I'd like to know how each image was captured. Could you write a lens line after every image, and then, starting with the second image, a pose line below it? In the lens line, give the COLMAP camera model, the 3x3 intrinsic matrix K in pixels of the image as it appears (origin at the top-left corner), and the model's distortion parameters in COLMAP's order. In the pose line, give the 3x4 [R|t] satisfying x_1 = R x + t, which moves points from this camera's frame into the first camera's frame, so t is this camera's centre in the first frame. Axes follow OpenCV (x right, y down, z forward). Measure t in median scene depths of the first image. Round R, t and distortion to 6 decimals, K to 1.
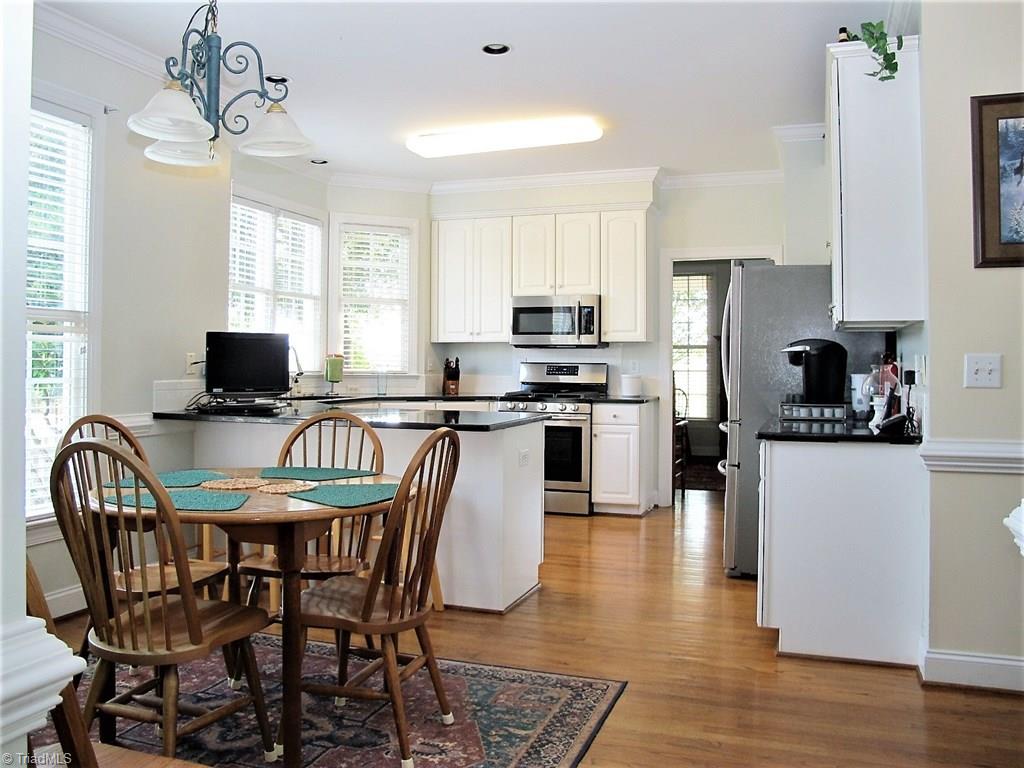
lens RADIAL K [[848.0, 0, 511.2], [0, 848.0, 379.0], [0, 0, 1]] dist [-0.087651, 0.016730]
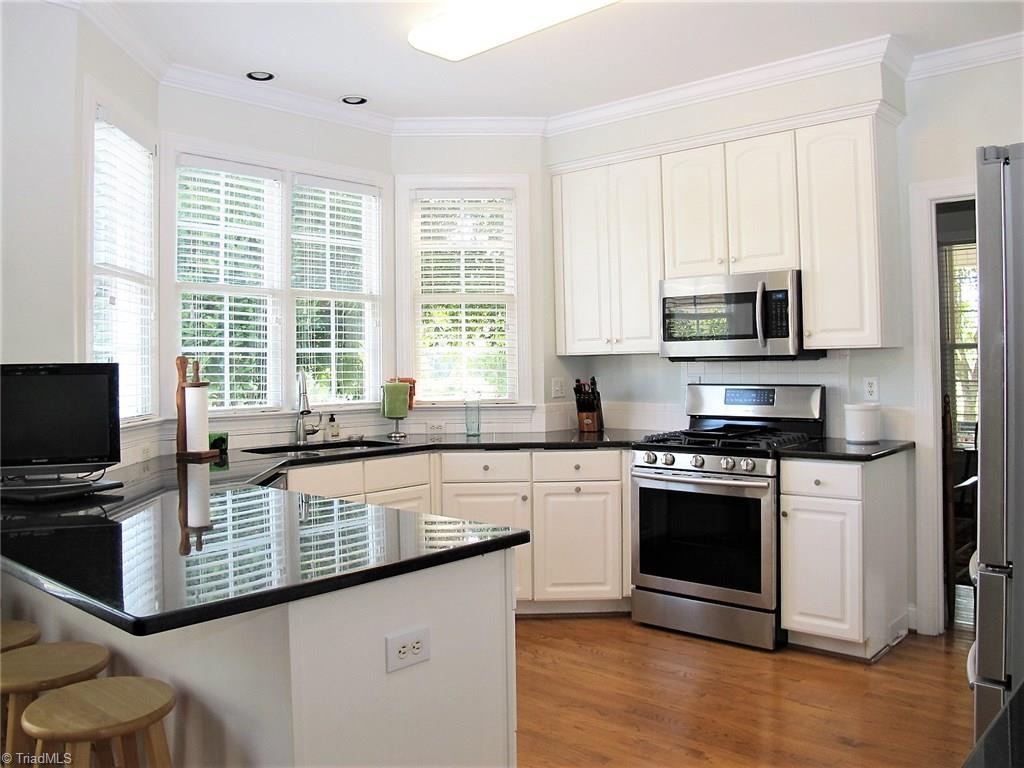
lens RADIAL K [[848.0, 0, 526.2], [0, 848.0, 363.6], [0, 0, 1]] dist [-0.087651, 0.016730]
pose [[0.931056, -0.022289, -0.364195, 0.144619], [0.017130, 0.999702, -0.017391, -0.028364], [0.364474, 0.009953, 0.931160, 0.404799]]
